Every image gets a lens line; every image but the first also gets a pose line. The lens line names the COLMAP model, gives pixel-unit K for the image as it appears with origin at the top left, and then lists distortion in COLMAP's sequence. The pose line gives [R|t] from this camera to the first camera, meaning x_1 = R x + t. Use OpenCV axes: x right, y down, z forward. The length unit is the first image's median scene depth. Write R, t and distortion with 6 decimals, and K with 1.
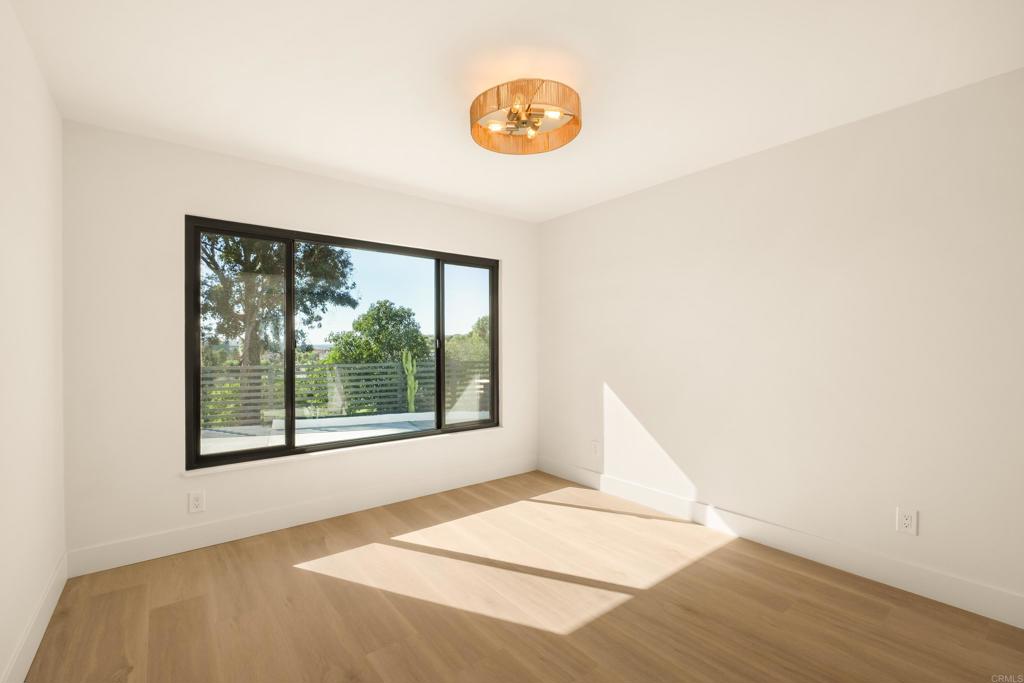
lens RADIAL K [[445.4, 0, 512.0], [0, 445.4, 341.5], [0, 0, 1]] dist [-0.000710, -0.000104]
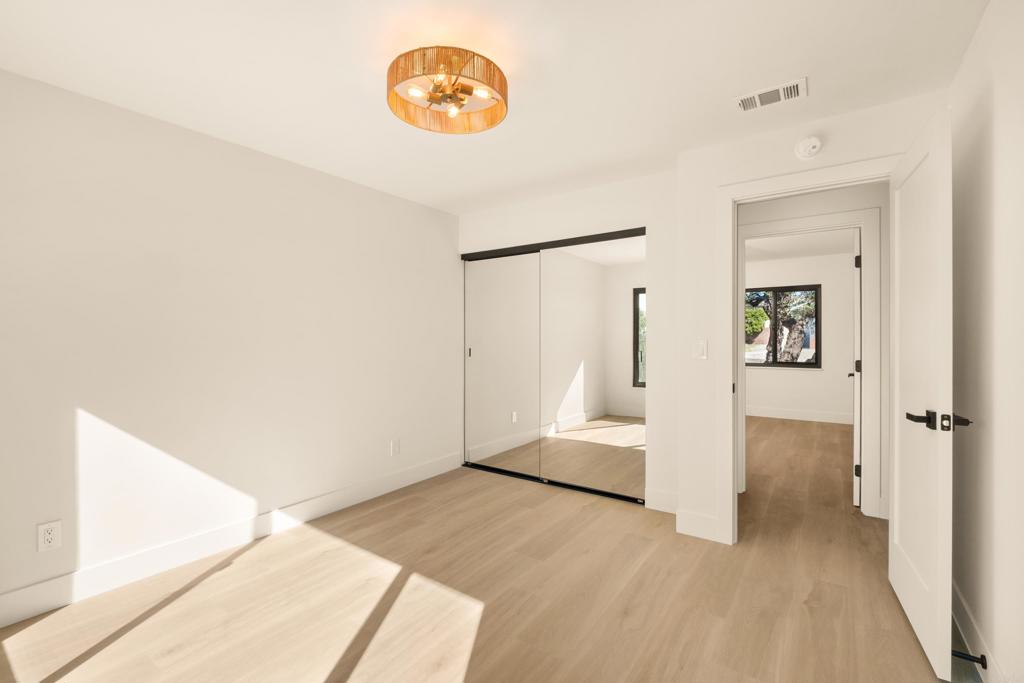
lens RADIAL K [[445.4, 0, 512.0], [0, 445.4, 341.5], [0, 0, 1]] dist [-0.000710, -0.000104]
pose [[-0.276265, -0.005696, 0.961065, -0.702124], [-0.006136, 0.999973, 0.004163, 0.001773], [-0.961062, -0.004747, -0.276292, 0.901396]]
